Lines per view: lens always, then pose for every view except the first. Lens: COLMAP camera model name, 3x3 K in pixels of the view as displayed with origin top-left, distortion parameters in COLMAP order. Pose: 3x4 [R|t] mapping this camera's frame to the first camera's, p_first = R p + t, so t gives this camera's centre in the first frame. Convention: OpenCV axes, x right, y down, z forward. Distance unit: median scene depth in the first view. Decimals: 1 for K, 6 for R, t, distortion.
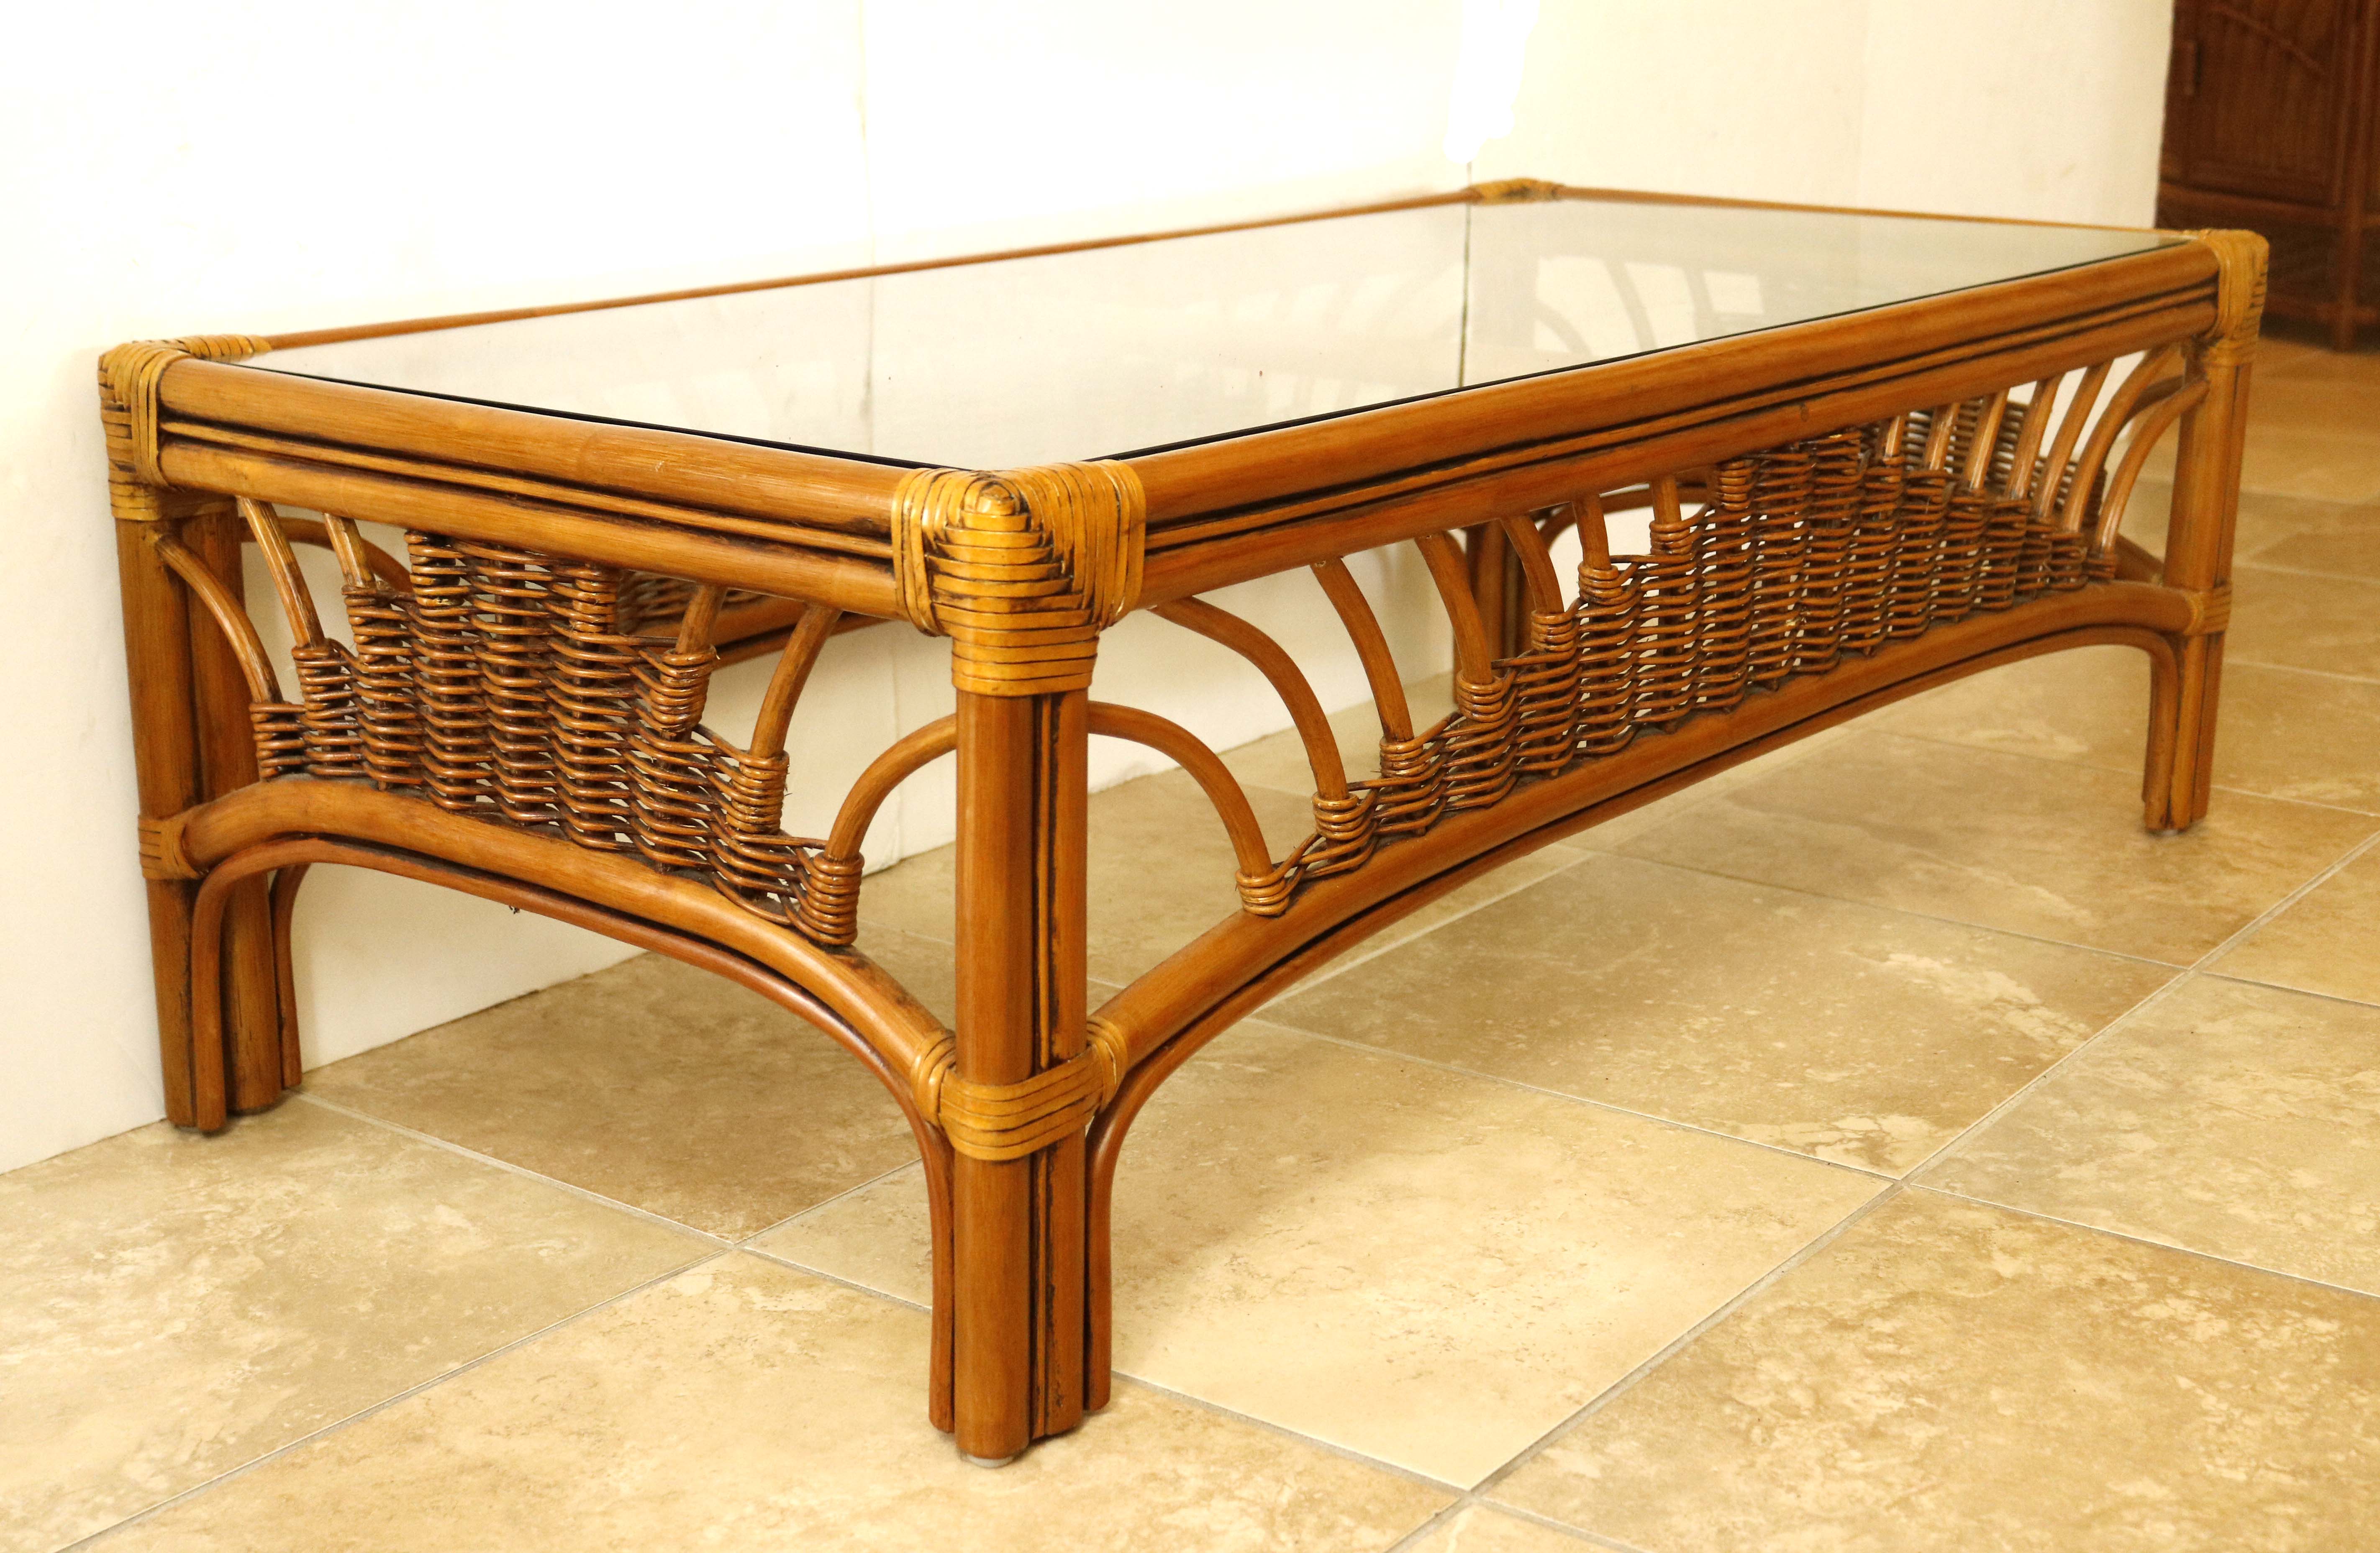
lens RADIAL K [[3403.6, 0, 1190.0], [0, 3403.6, 776.5], [0, 0, 1]] dist [0.019274, 0.099061]
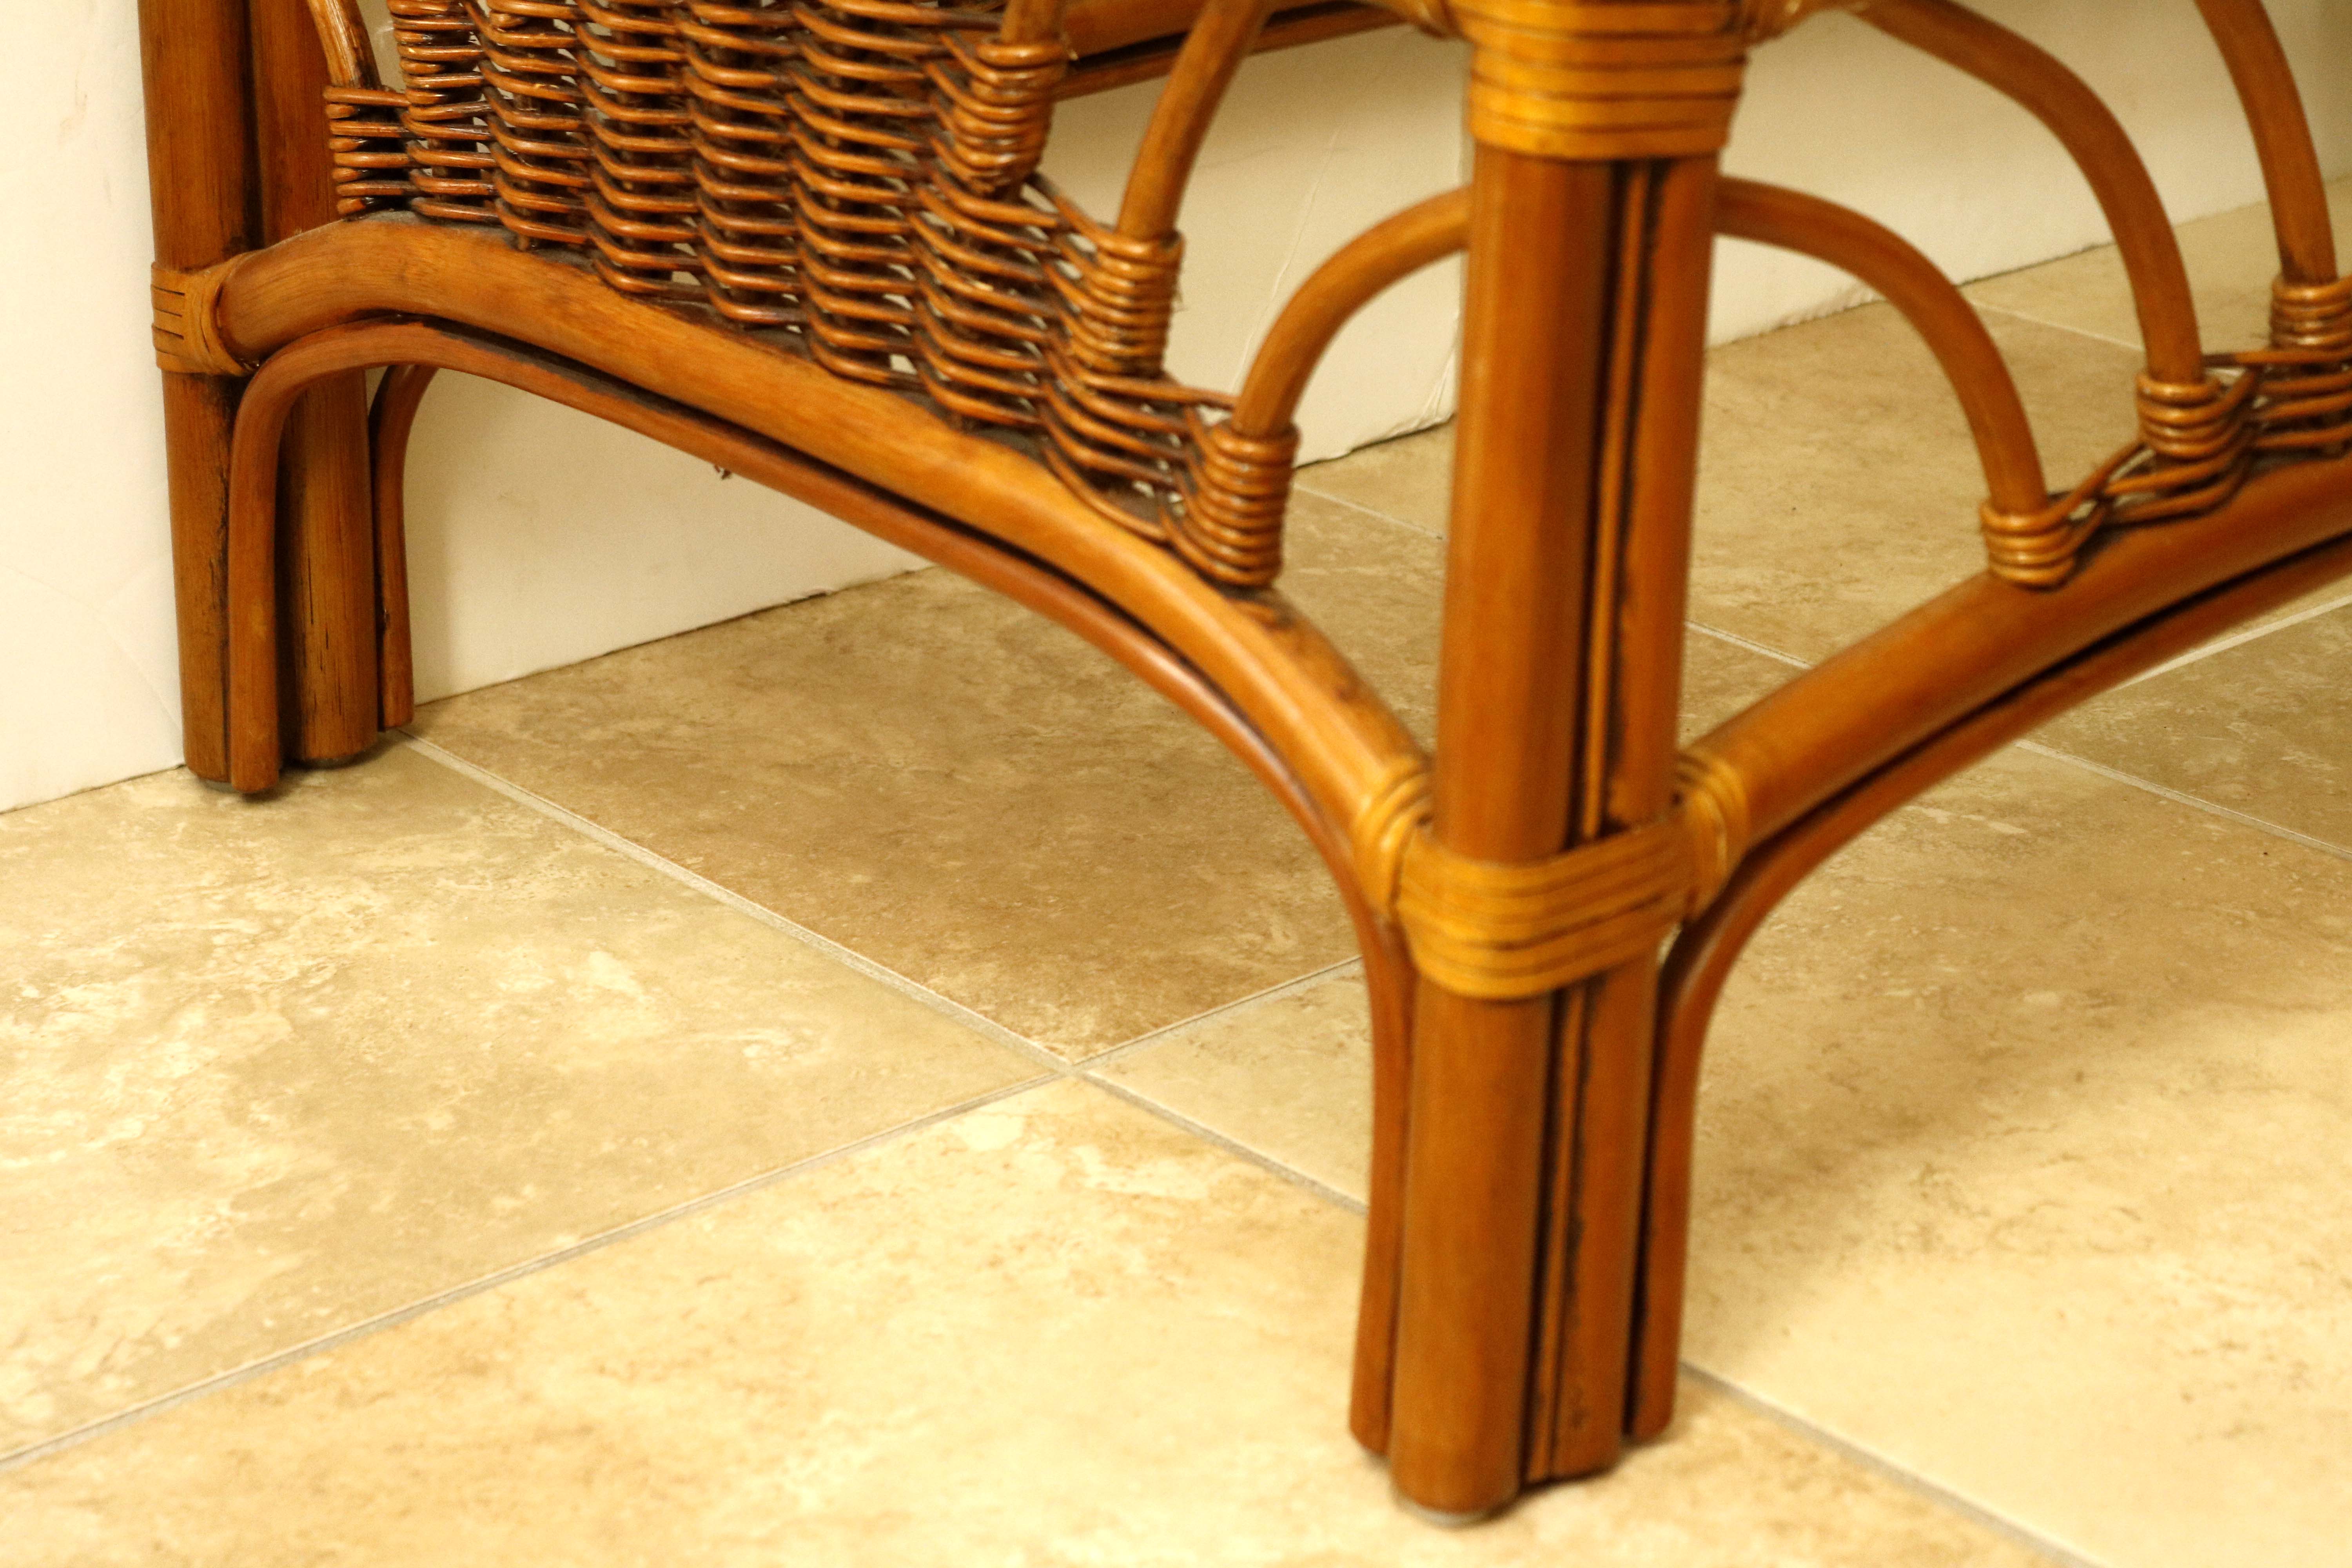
lens RADIAL K [[4826.2, 0, 1176.0], [0, 4826.2, 784.0], [0, 0, 1]] dist [0.049434, 0.118615]
pose [[0.982733, 0.084712, -0.164498, 0.017997], [-0.066126, 0.991120, 0.115359, -0.008544], [0.172810, -0.102490, 0.979608, 0.205203]]
